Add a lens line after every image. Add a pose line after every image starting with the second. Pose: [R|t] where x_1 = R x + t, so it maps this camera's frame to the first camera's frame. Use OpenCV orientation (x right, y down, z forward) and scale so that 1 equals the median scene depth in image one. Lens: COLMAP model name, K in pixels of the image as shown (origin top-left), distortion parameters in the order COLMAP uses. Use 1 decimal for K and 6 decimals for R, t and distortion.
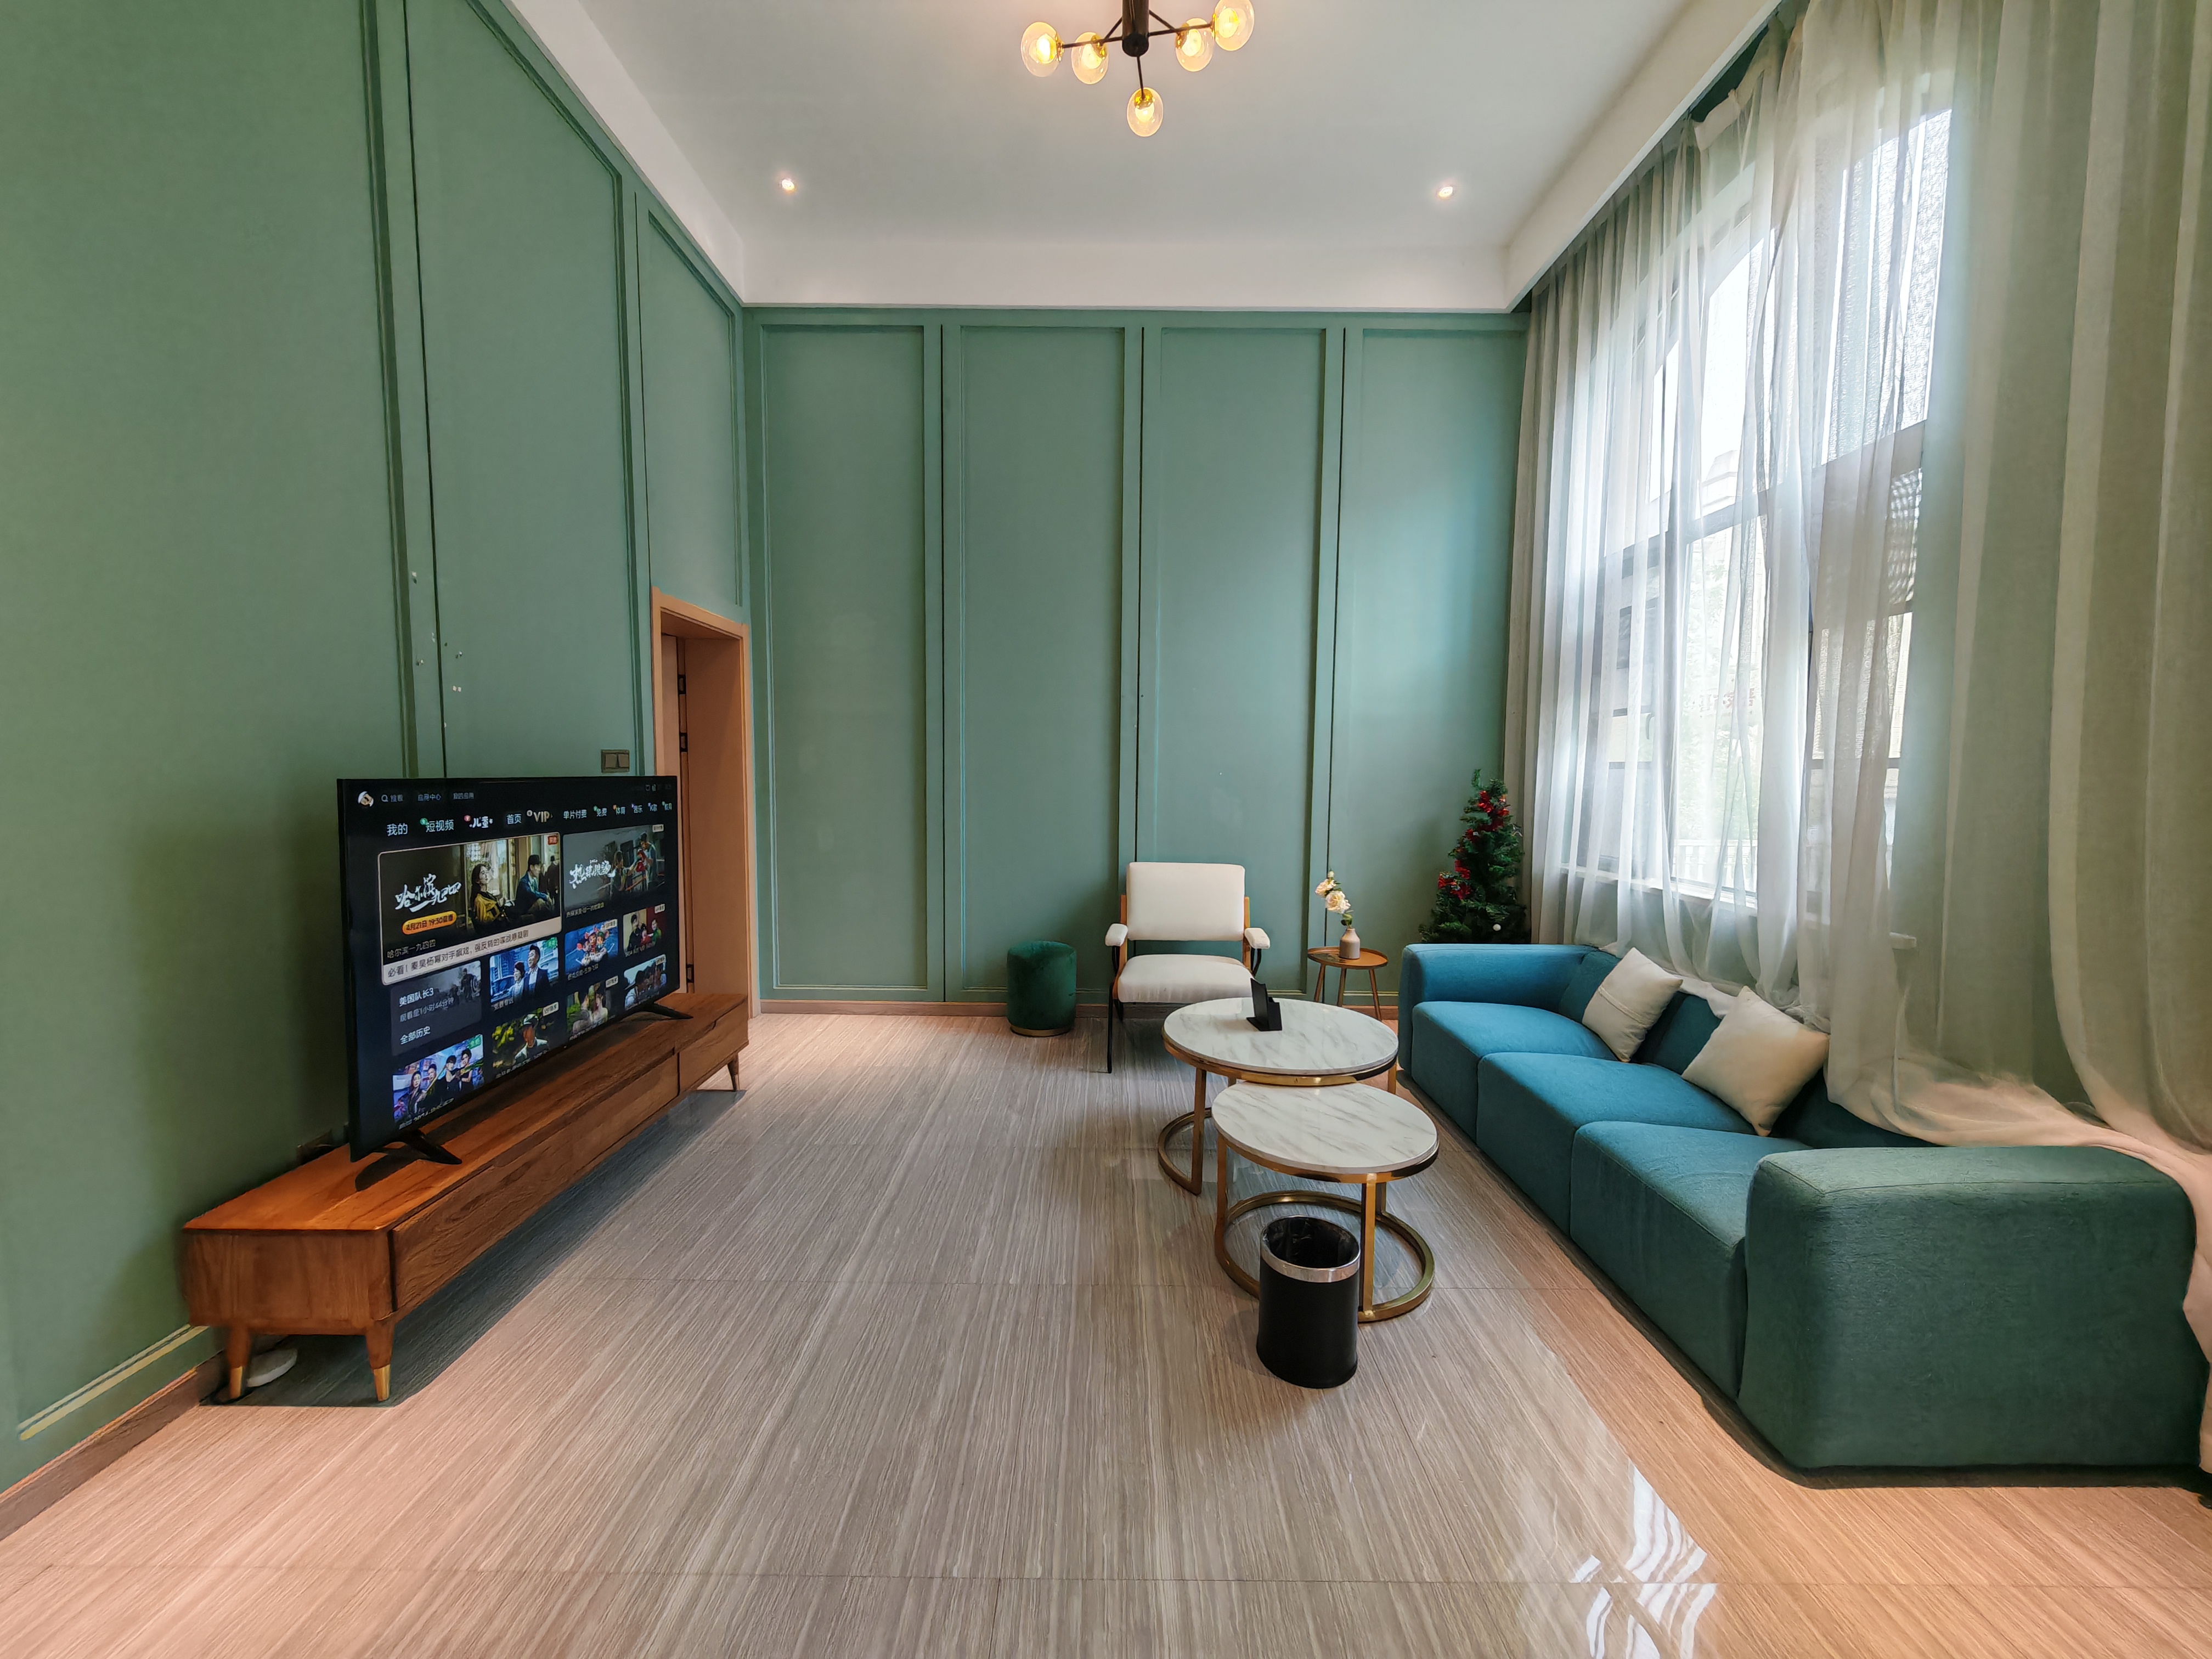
lens RADIAL K [[823.0, 0, 1105.6], [0, 823.0, 839.1], [0, 0, 1]] dist [-0.002797, -0.000120]
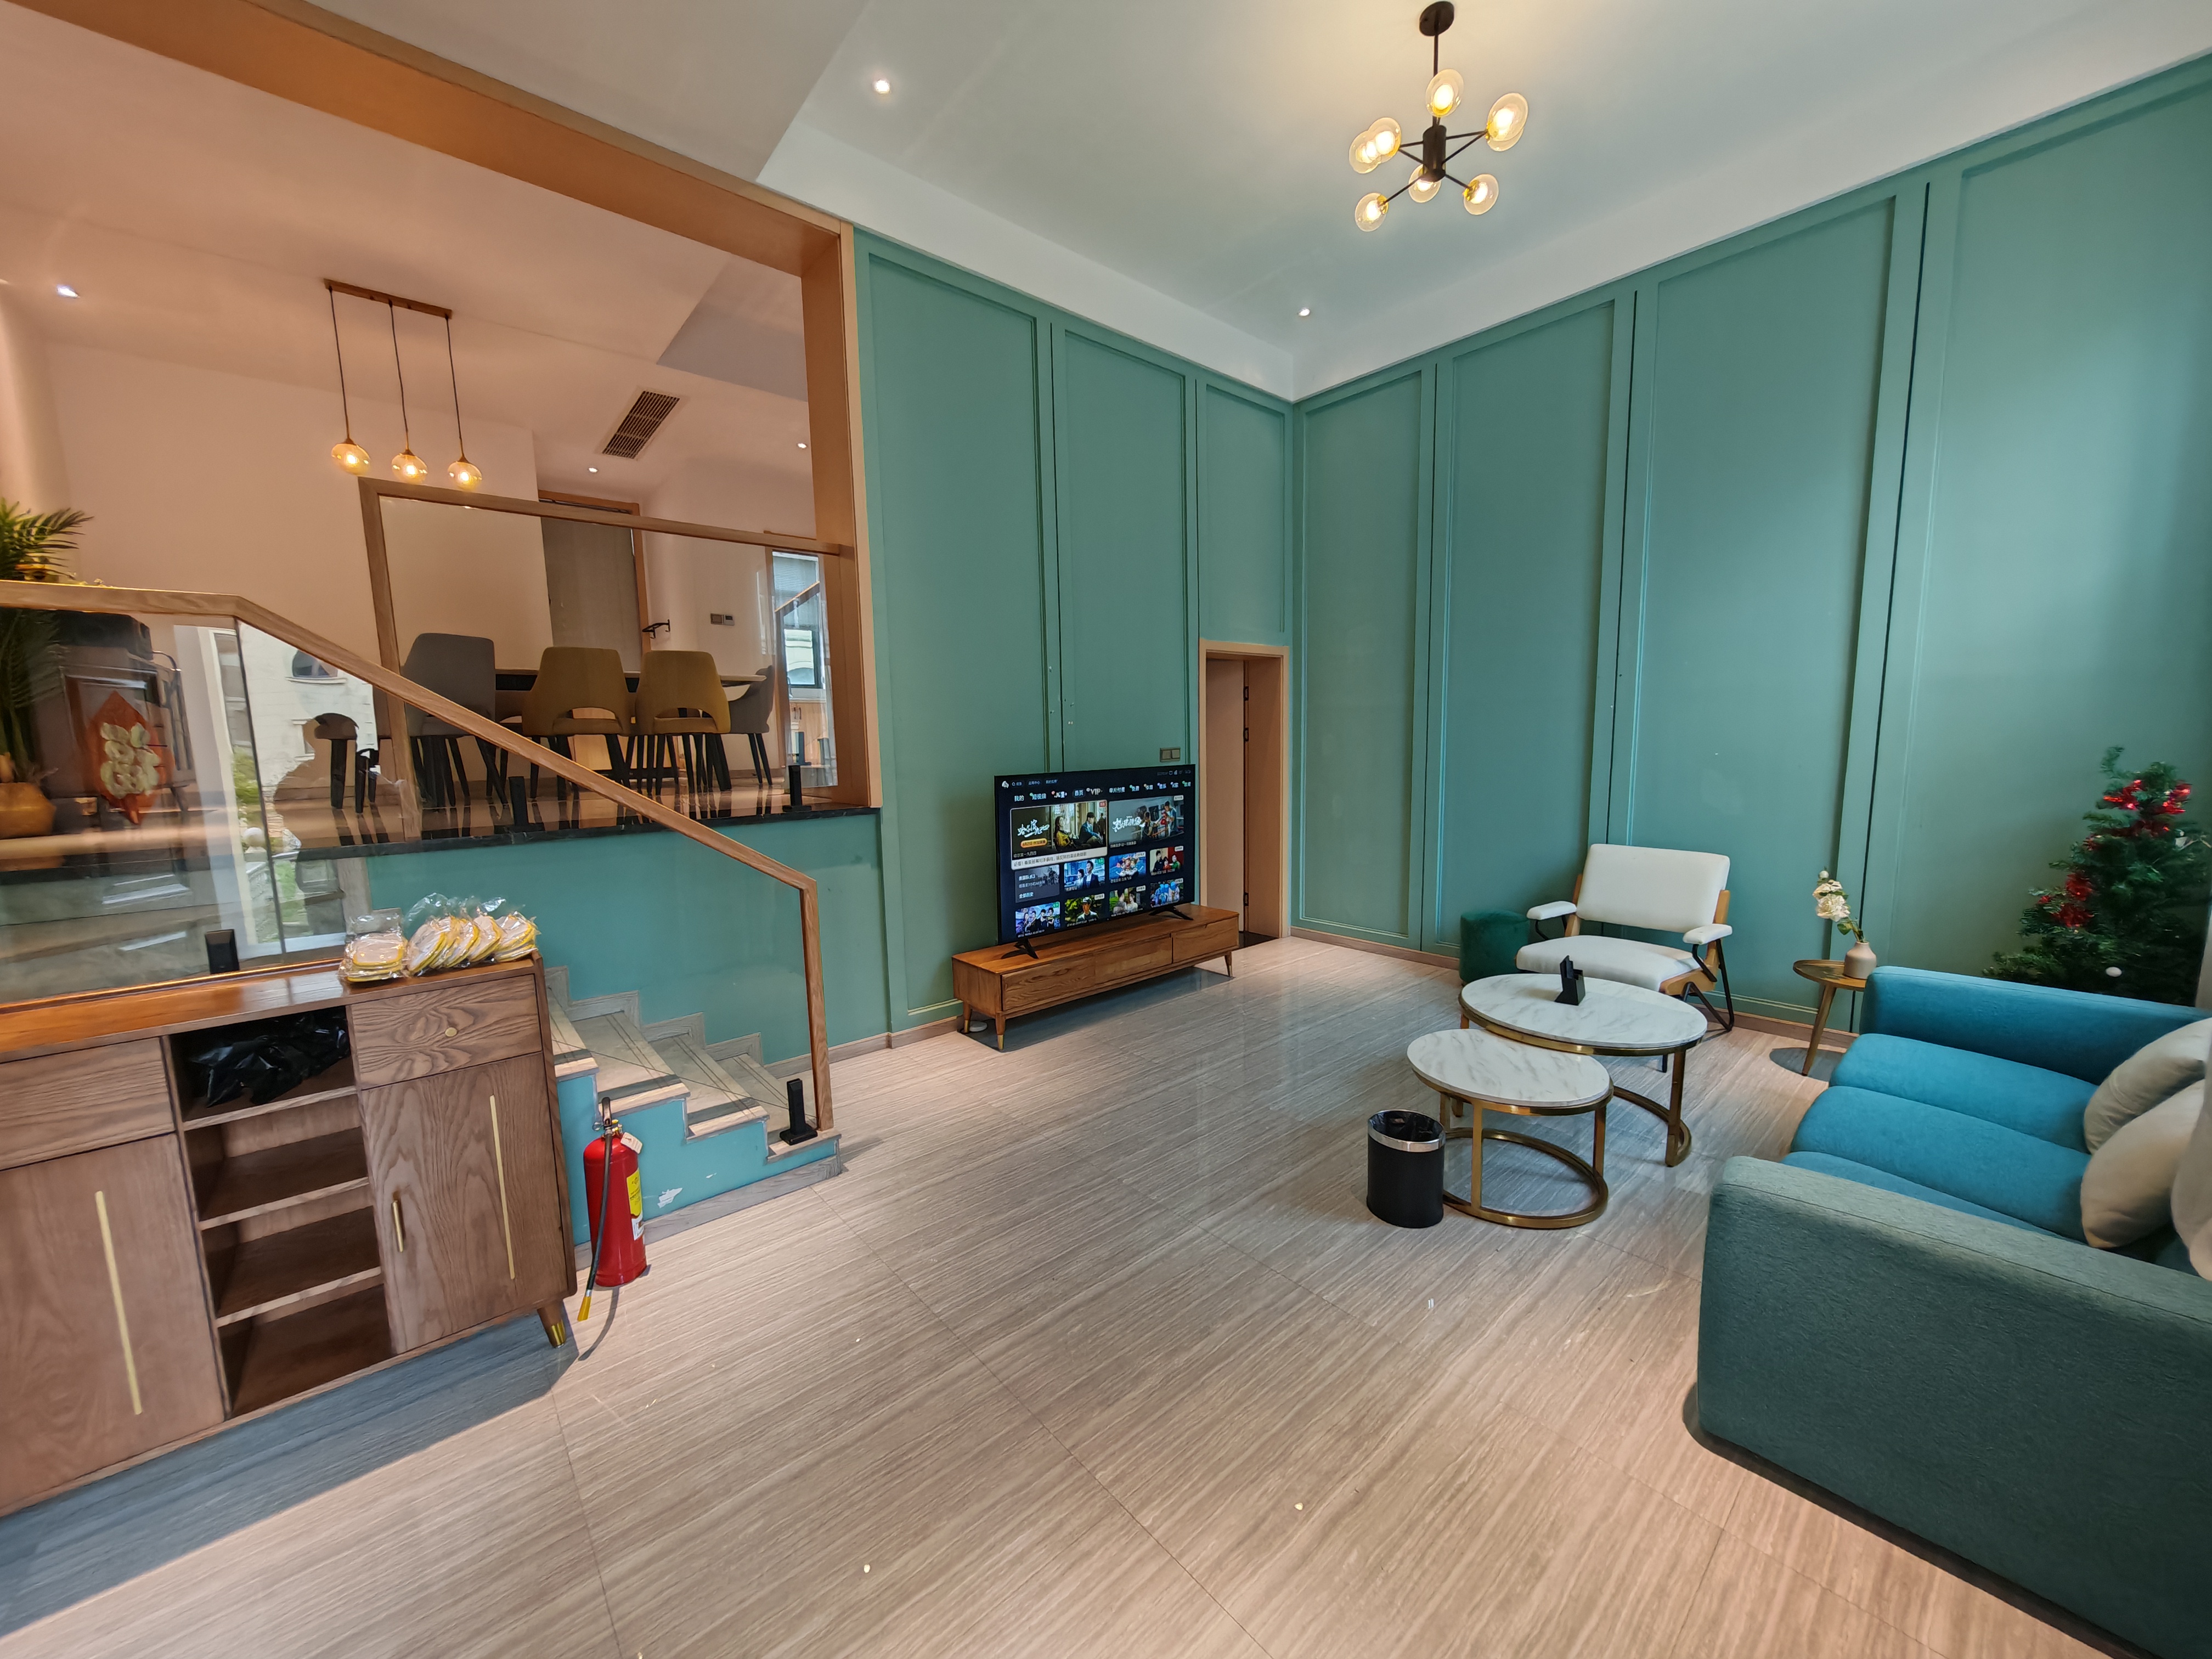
lens RADIAL K [[823.0, 0, 1113.4], [0, 823.0, 846.7], [0, 0, 1]] dist [-0.002797, -0.000120]
pose [[0.662074, 0.075821, -0.745593, 0.716134], [-0.033412, 0.996866, 0.071705, -0.037652], [0.748693, -0.022563, 0.662533, -0.192192]]
